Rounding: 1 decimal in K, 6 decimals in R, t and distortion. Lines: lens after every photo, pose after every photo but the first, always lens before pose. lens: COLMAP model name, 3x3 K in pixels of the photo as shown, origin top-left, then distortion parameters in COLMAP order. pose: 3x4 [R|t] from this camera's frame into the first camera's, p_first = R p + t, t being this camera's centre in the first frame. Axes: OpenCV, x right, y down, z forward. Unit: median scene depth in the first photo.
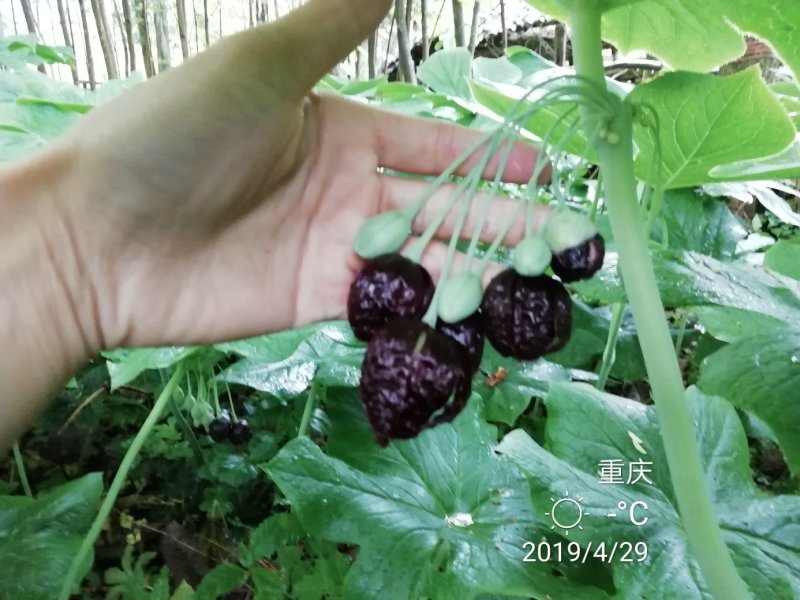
lens RADIAL K [[625.1, 0, 400.0], [0, 625.1, 300.0], [0, 0, 1]] dist [0.047226, -0.001531]
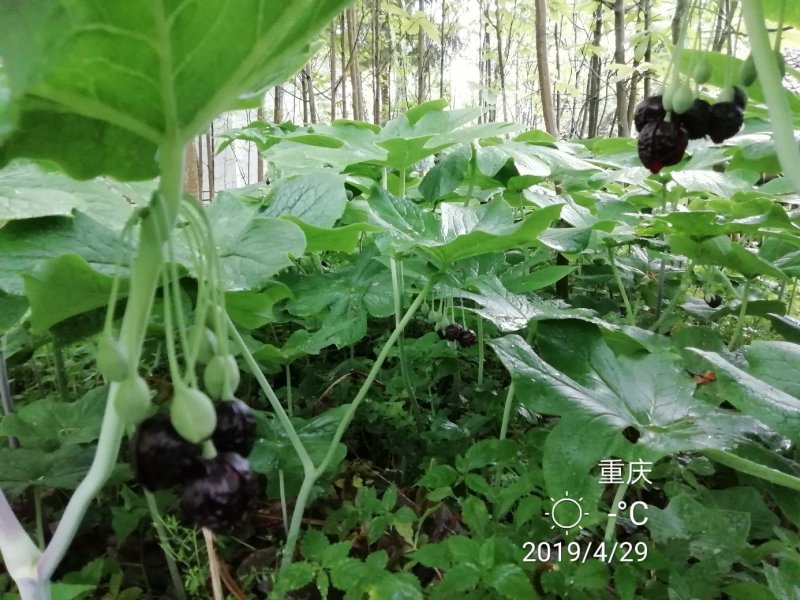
lens RADIAL K [[625.1, 0, 400.0], [0, 625.1, 300.0], [0, 0, 1]] dist [0.047226, -0.001531]
pose [[0.945018, 0.036311, -0.324995, 0.022355], [-0.092213, 0.983076, -0.158298, 0.299808], [0.313747, 0.179564, 0.932373, -0.211198]]
